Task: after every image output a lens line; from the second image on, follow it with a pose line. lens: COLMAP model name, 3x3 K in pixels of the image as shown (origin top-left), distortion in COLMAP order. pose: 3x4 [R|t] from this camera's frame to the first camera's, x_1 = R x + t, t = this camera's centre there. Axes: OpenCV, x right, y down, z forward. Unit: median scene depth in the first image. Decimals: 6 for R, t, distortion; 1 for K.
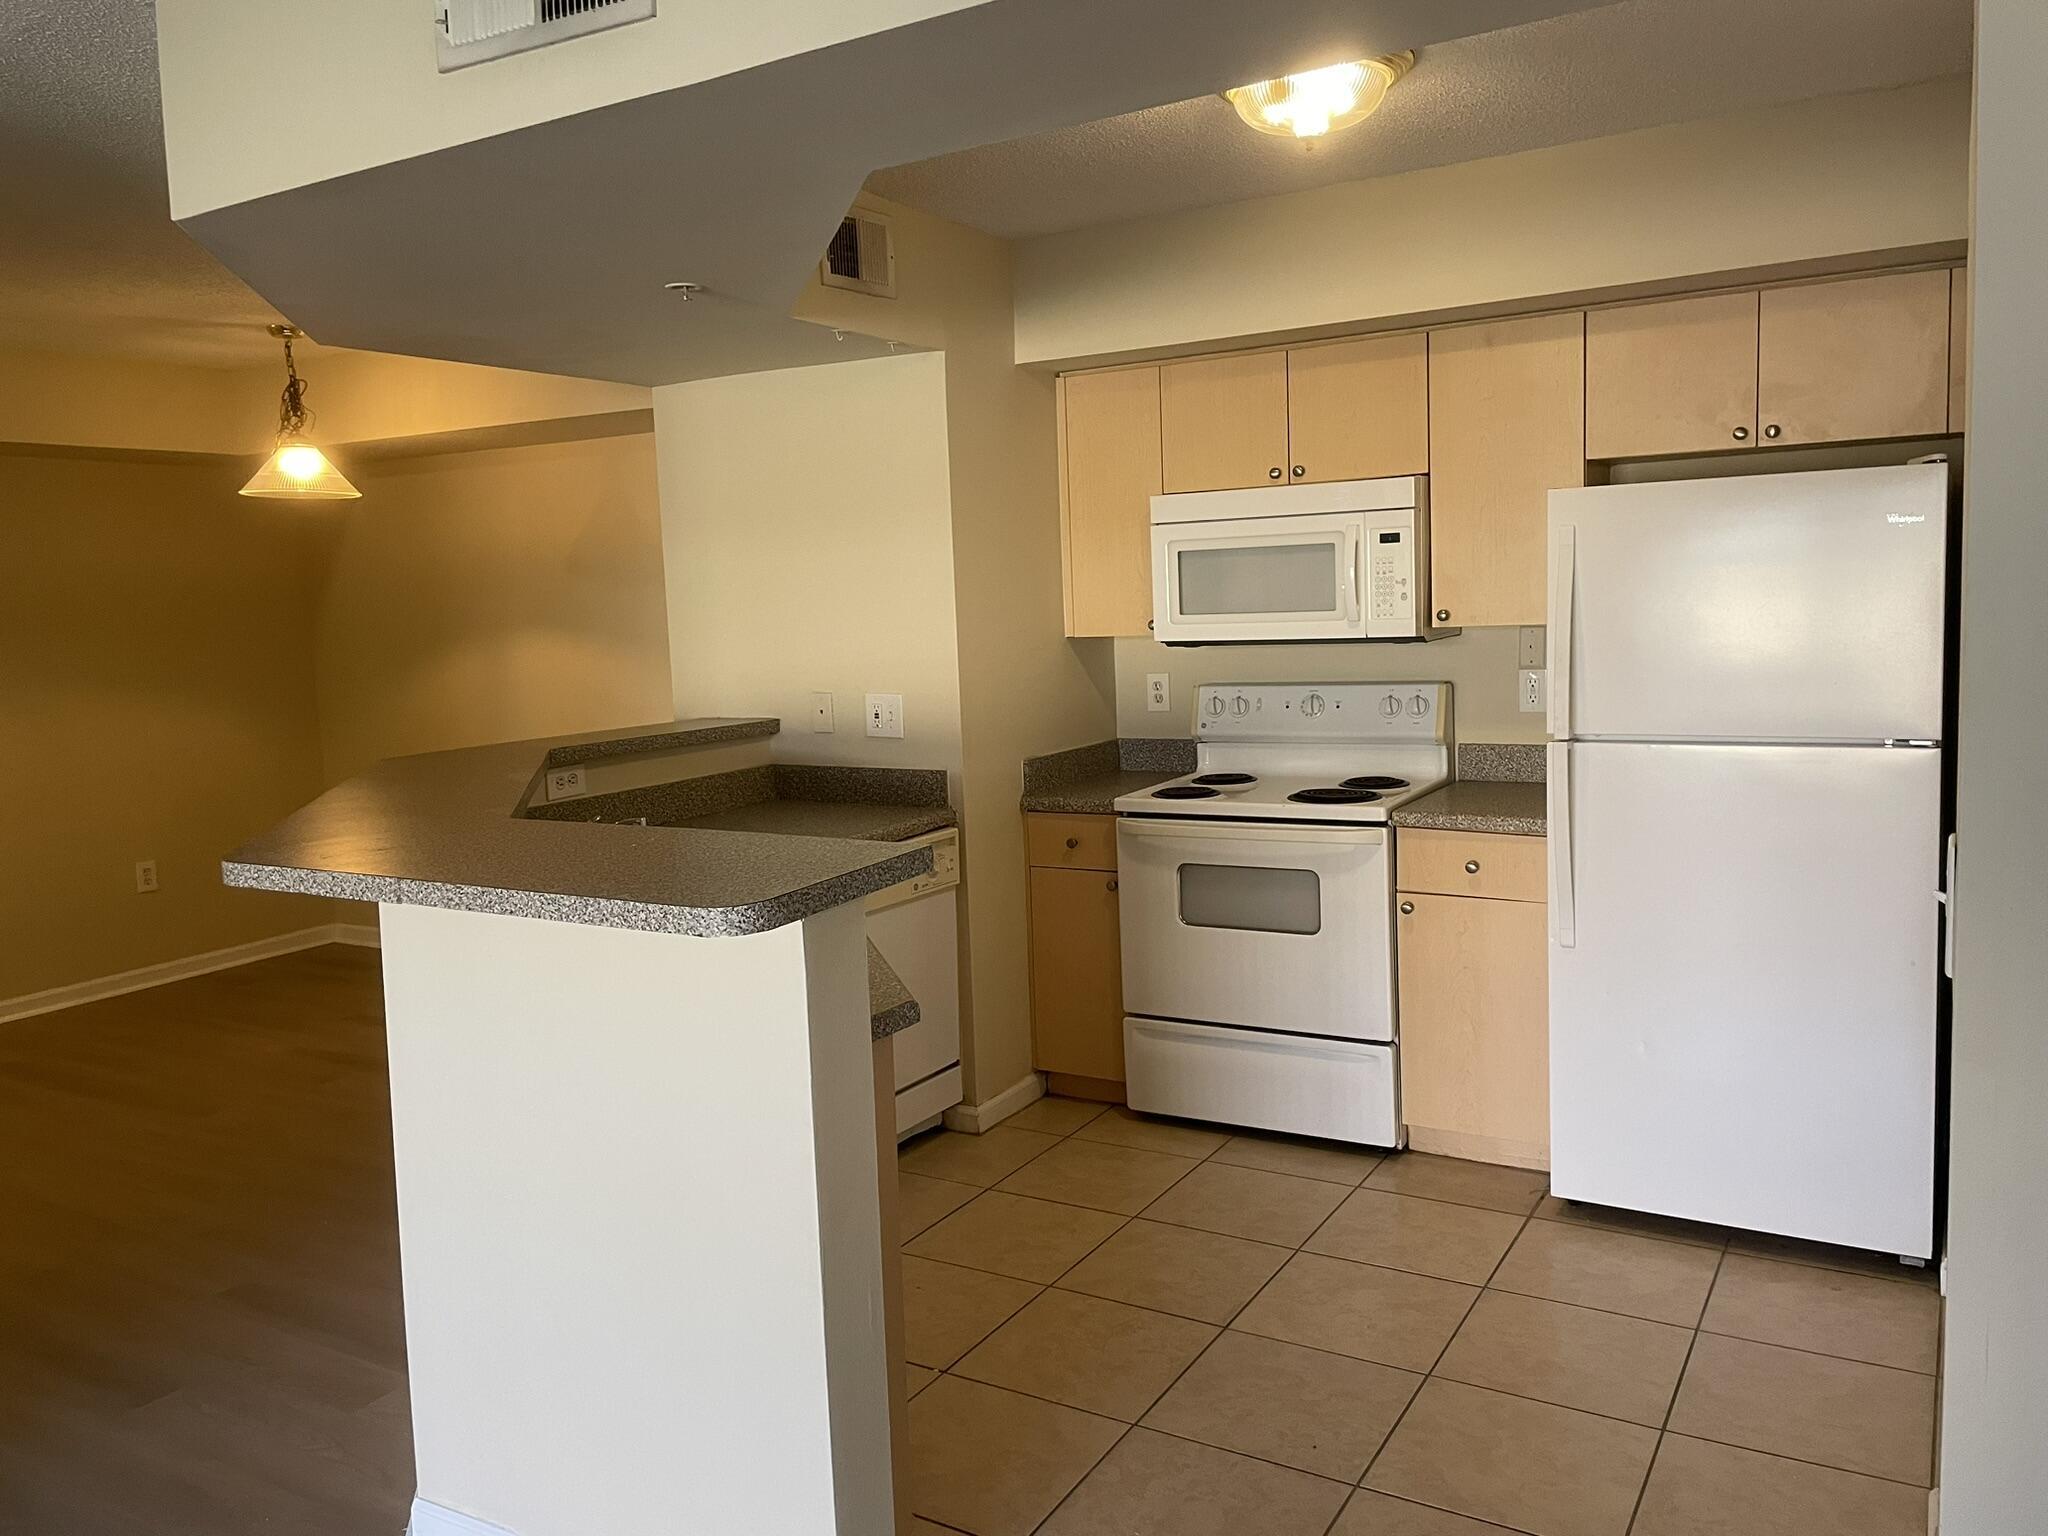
lens RADIAL K [[1533.3, 0, 1020.3], [0, 1533.3, 752.2], [0, 0, 1]] dist [0.088242, -0.115551]
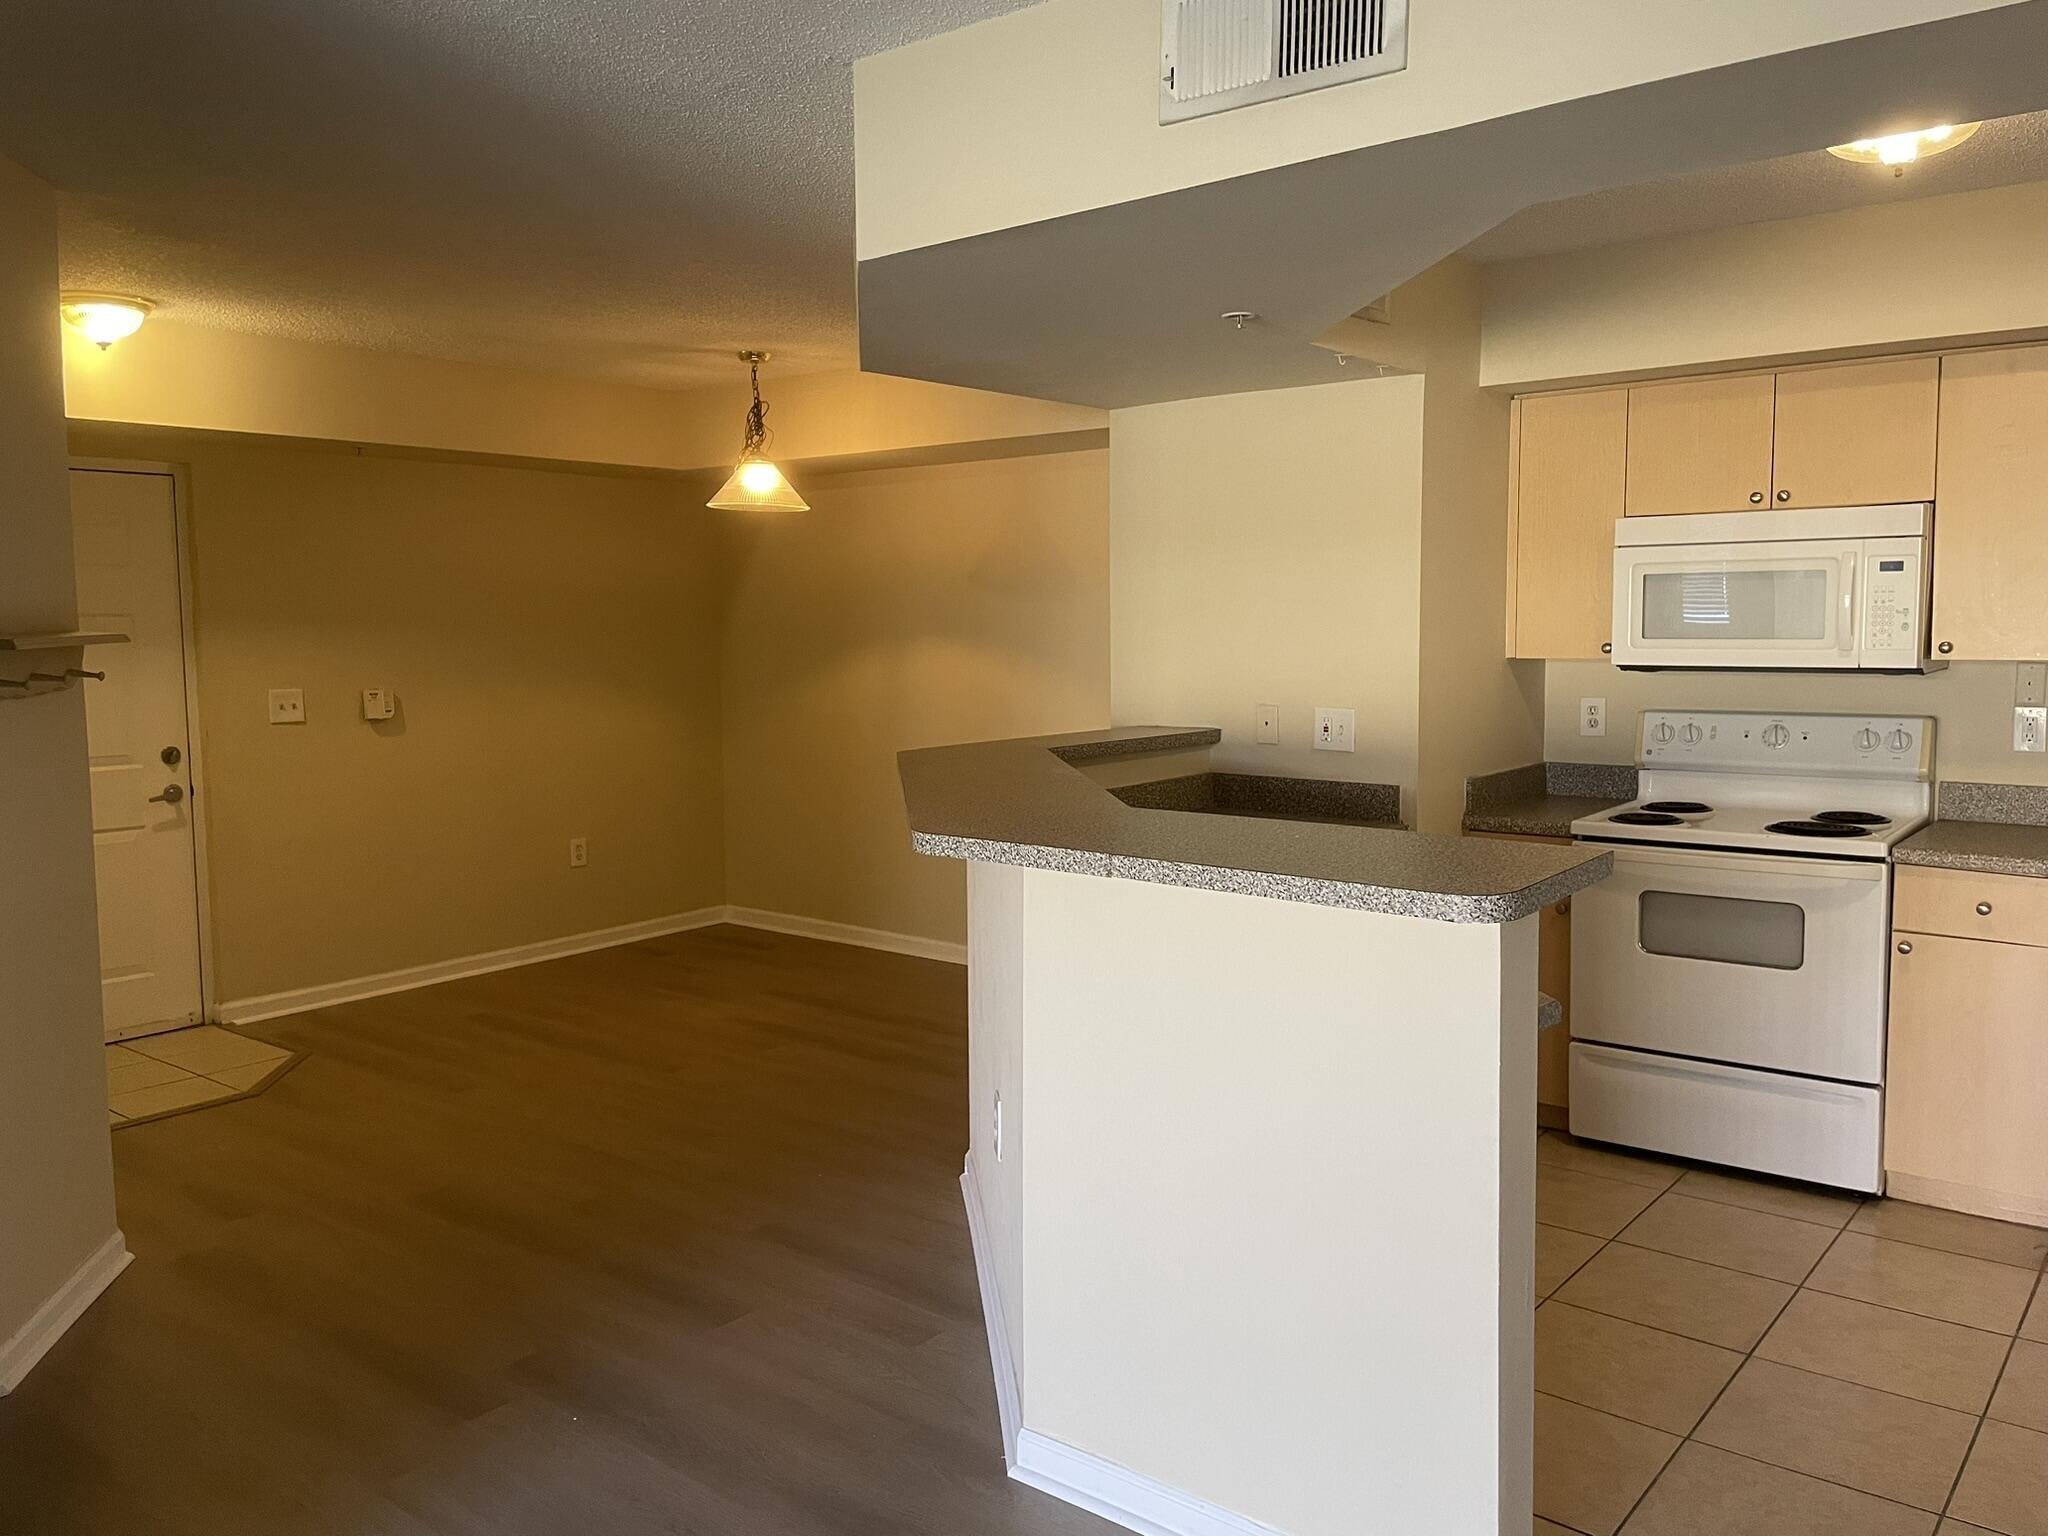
lens RADIAL K [[1533.3, 0, 1026.3], [0, 1533.3, 757.6], [0, 0, 1]] dist [0.088242, -0.115551]
pose [[0.988649, 0.040927, -0.144559, -0.152584], [-0.042290, 0.999085, -0.006369, 0.010828], [0.144166, 0.012410, 0.989476, -0.048055]]
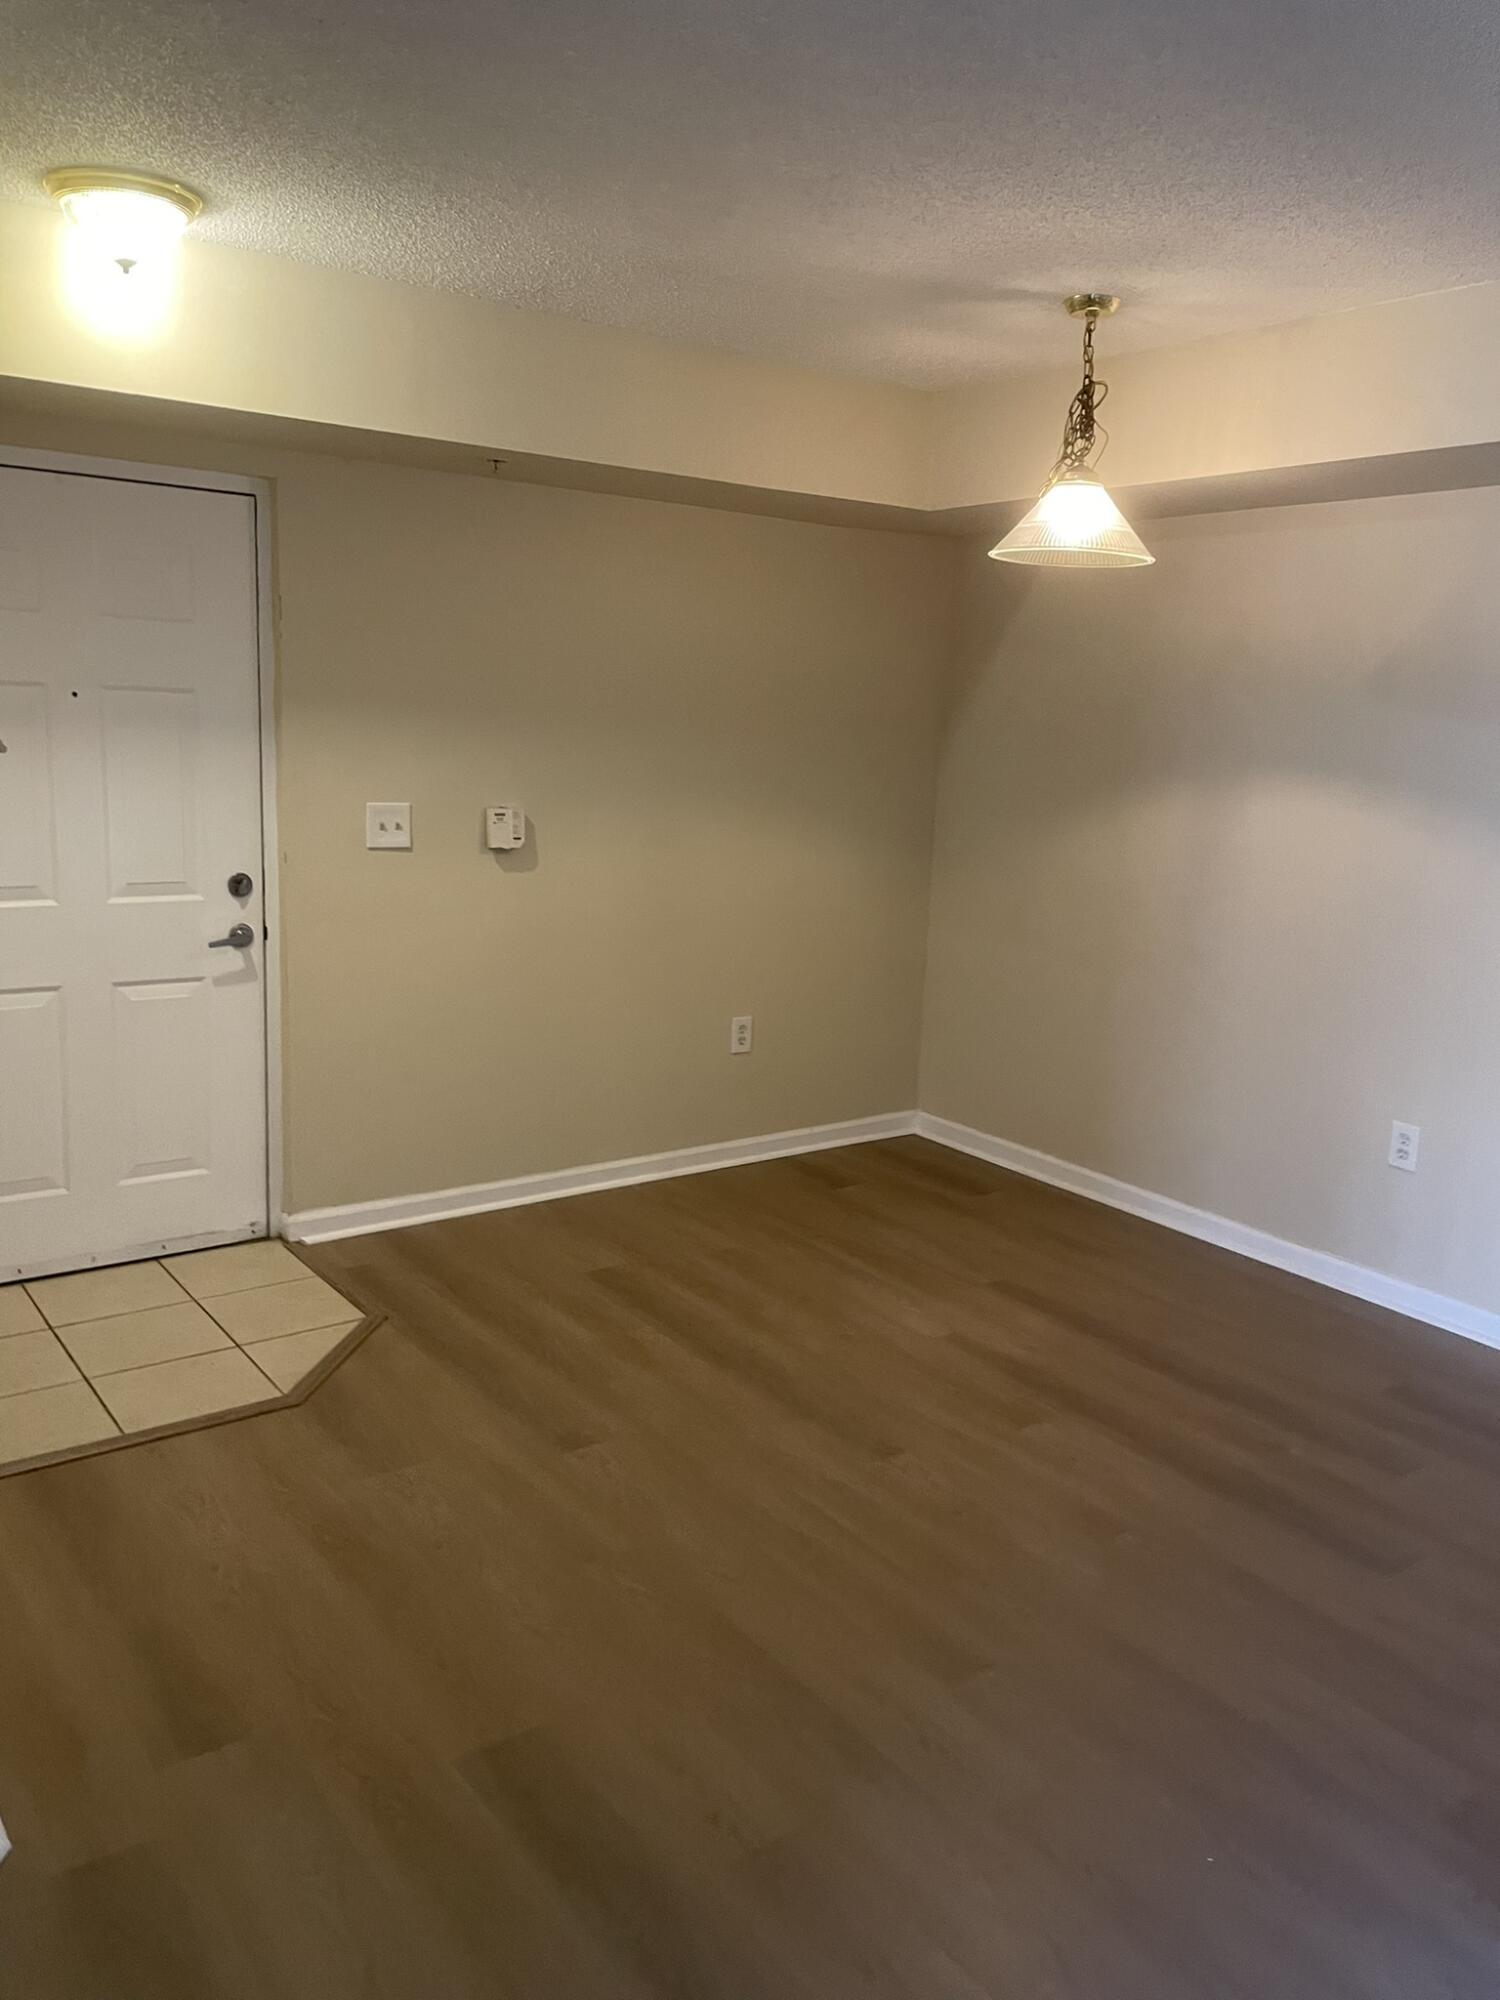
lens RADIAL K [[1497.4, 0, 742.5], [0, 1497.4, 996.2], [0, 0, 1]] dist [0.088242, -0.115551]
pose [[0.913138, 0.147122, -0.380176, -0.418269], [-0.115172, 0.987717, 0.105600, -0.039534], [0.391042, -0.052642, 0.918866, 0.433443]]
